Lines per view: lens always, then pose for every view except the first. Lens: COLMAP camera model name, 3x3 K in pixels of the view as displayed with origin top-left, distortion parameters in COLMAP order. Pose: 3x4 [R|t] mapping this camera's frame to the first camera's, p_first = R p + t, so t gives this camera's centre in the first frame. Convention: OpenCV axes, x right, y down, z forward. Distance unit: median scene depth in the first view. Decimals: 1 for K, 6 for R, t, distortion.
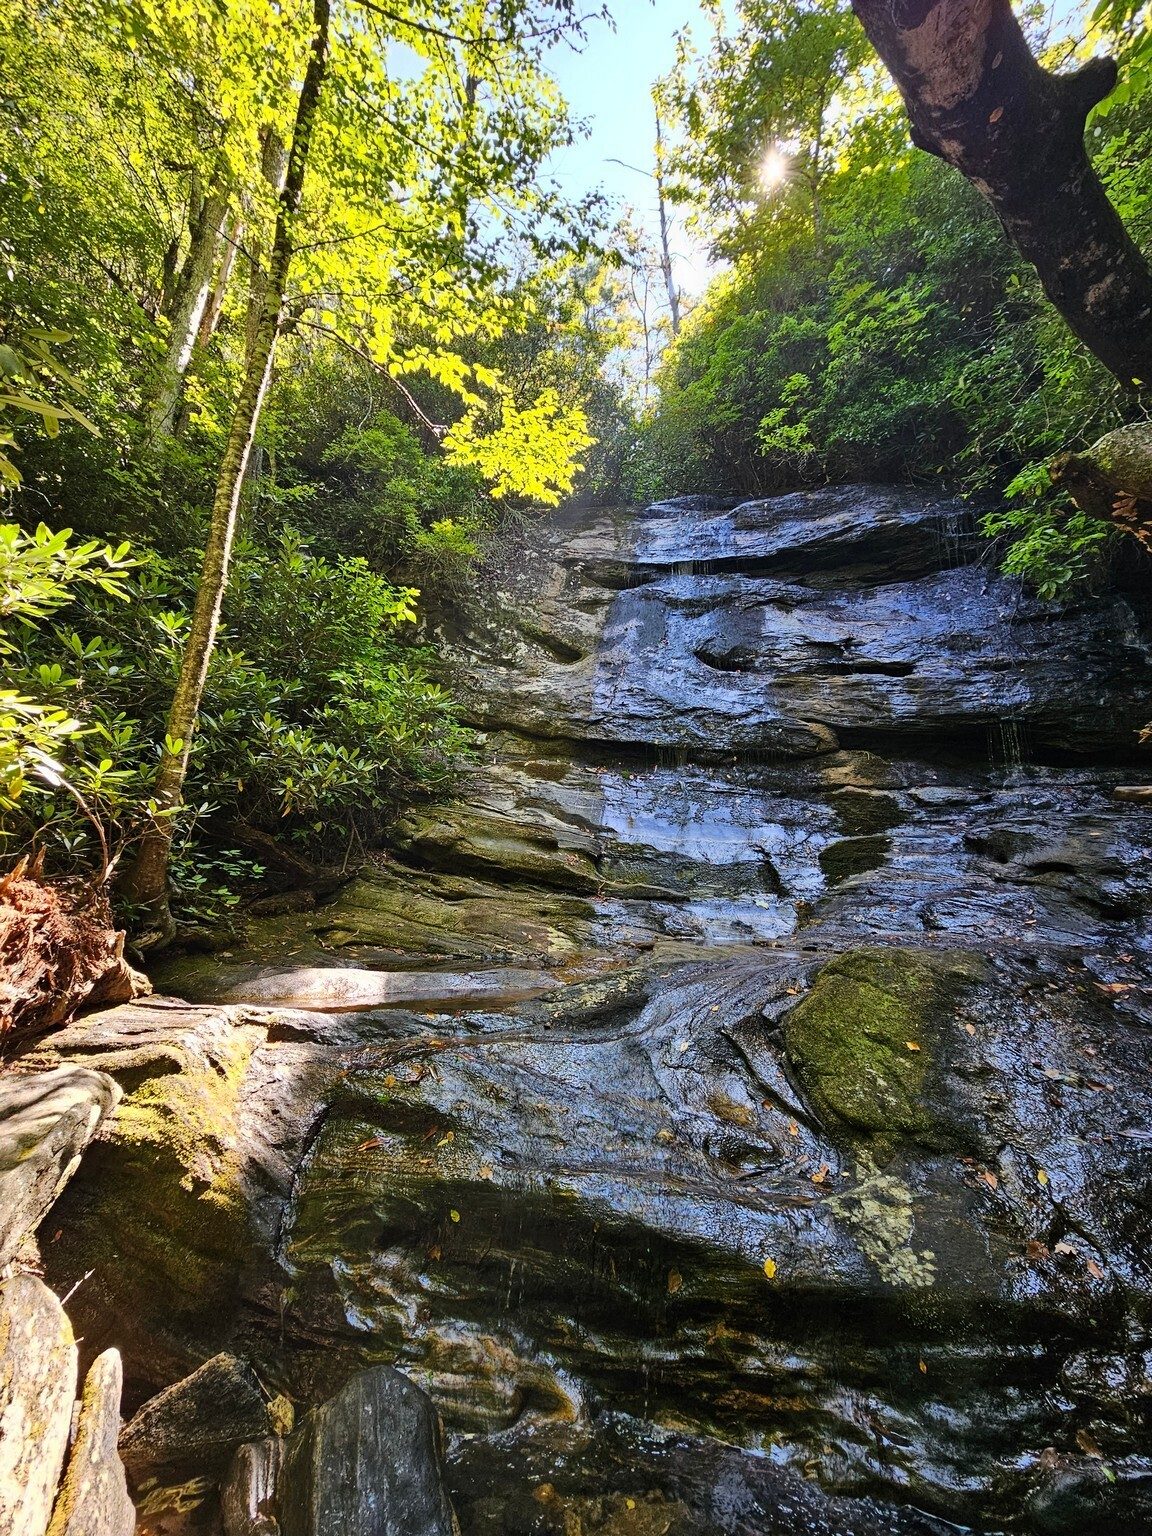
lens RADIAL K [[618.5, 0, 575.9], [0, 618.5, 766.0], [0, 0, 1]] dist [-0.004409, -0.000602]
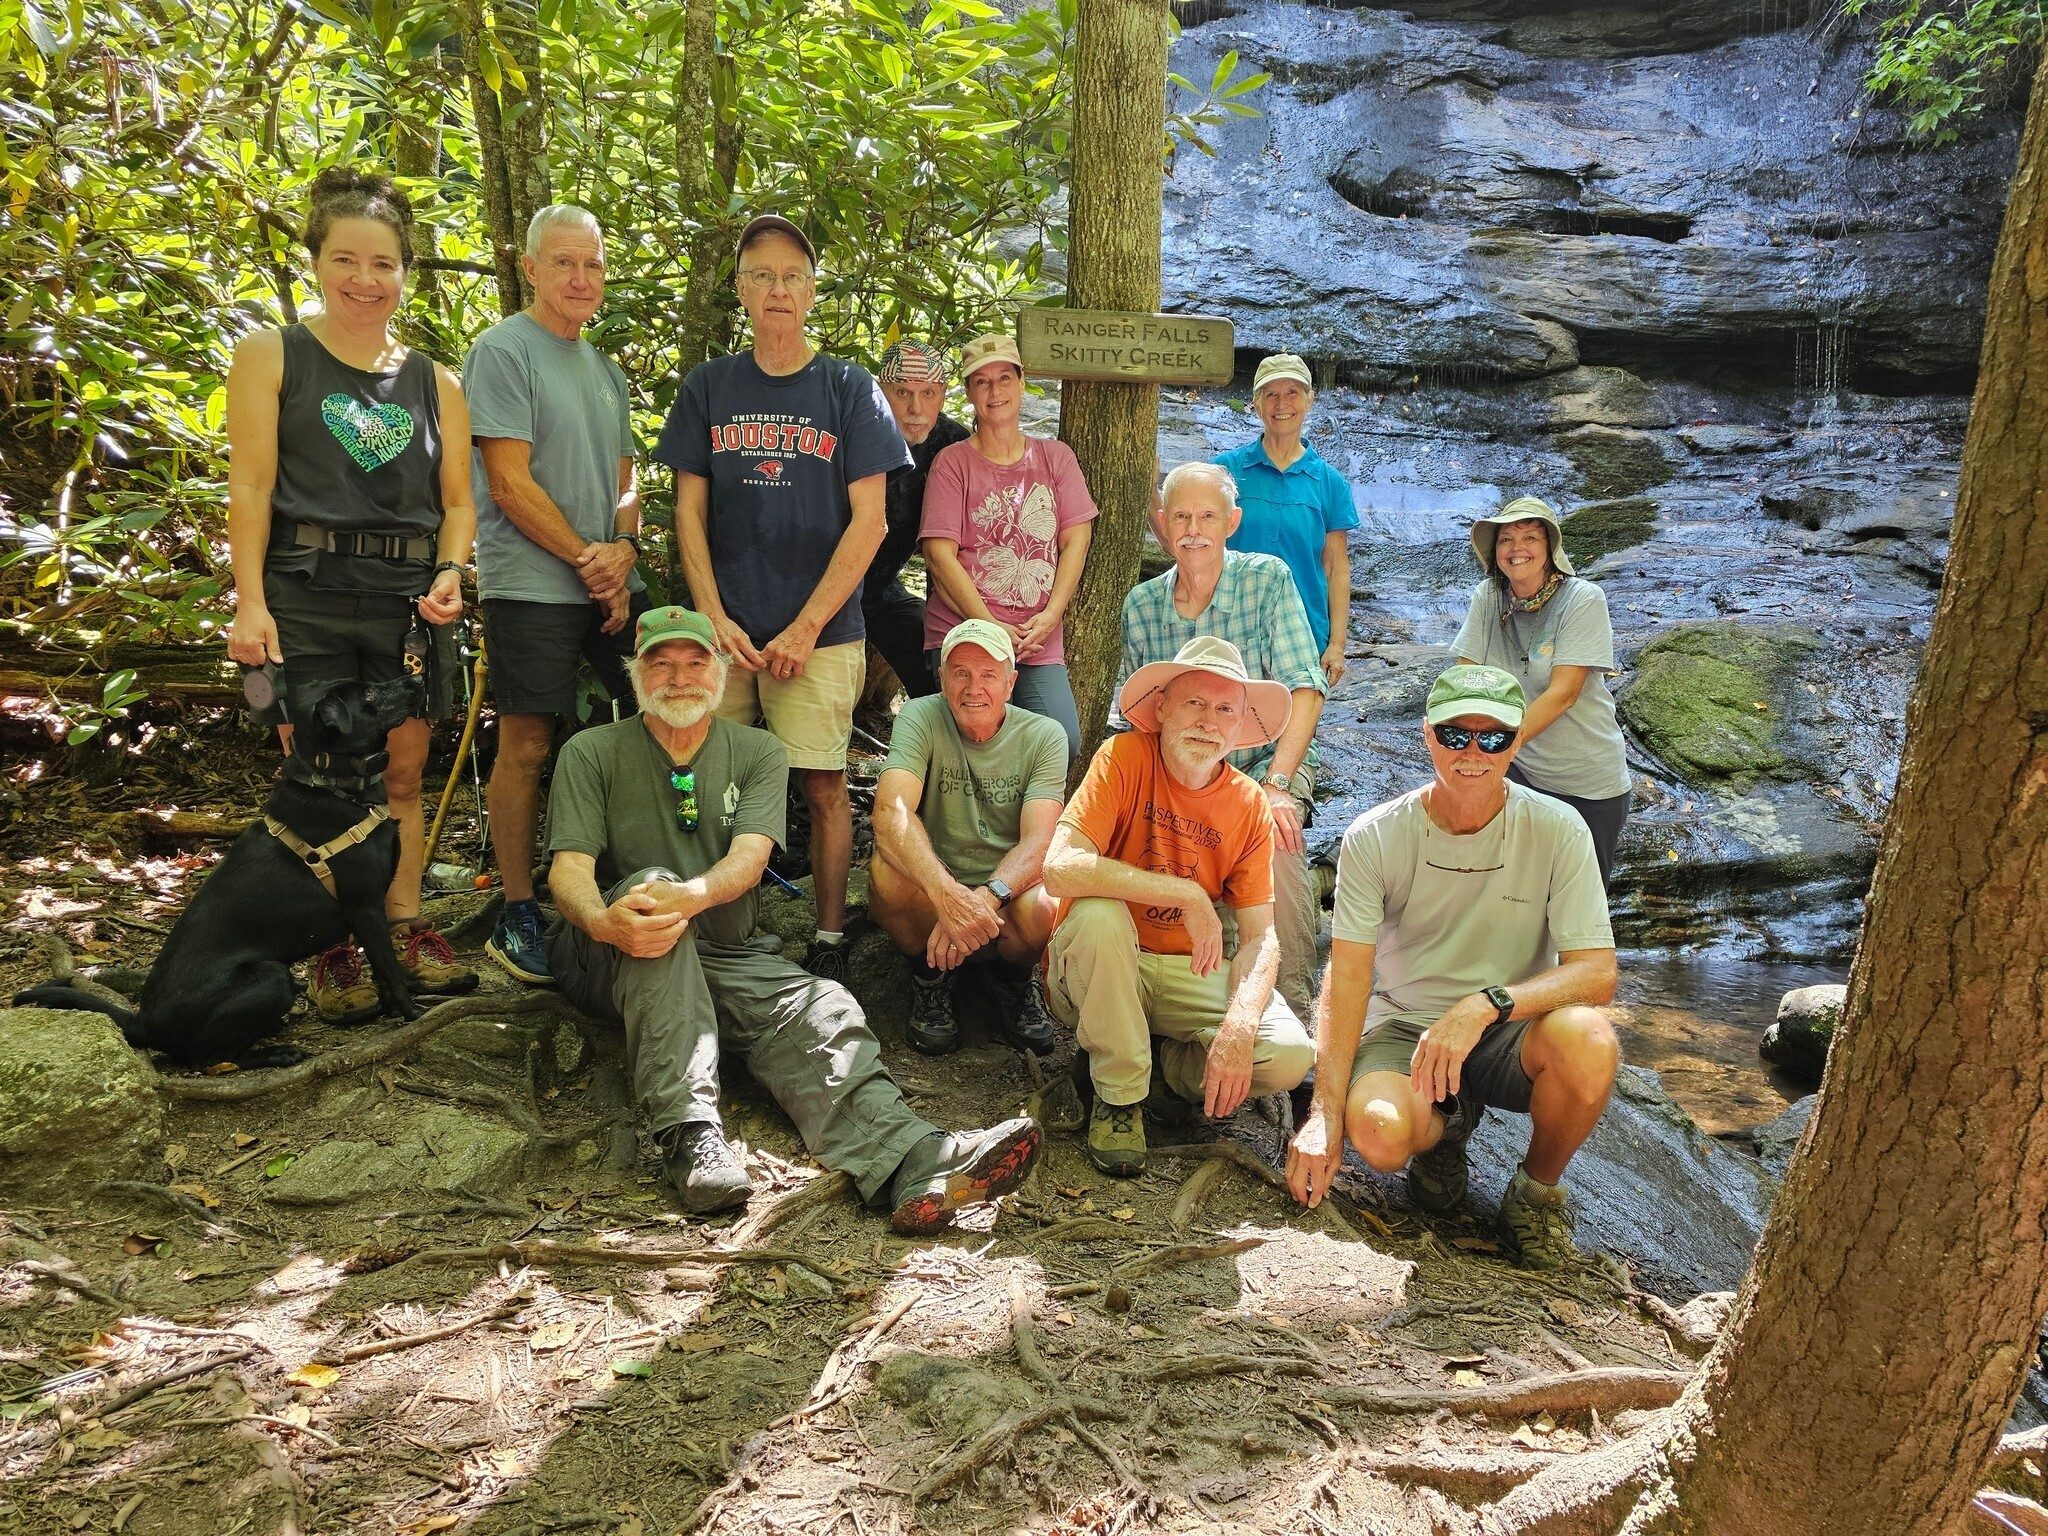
lens RADIAL K [[1374.0, 0, 1020.8], [0, 1374.0, 770.8], [0, 0, 1]] dist [0.032381, -0.016325]
pose [[0.983554, -0.049026, 0.173831, -0.443835], [-0.004069, 0.956196, 0.292700, -0.044445], [-0.180567, -0.288594, 0.940271, -0.402570]]
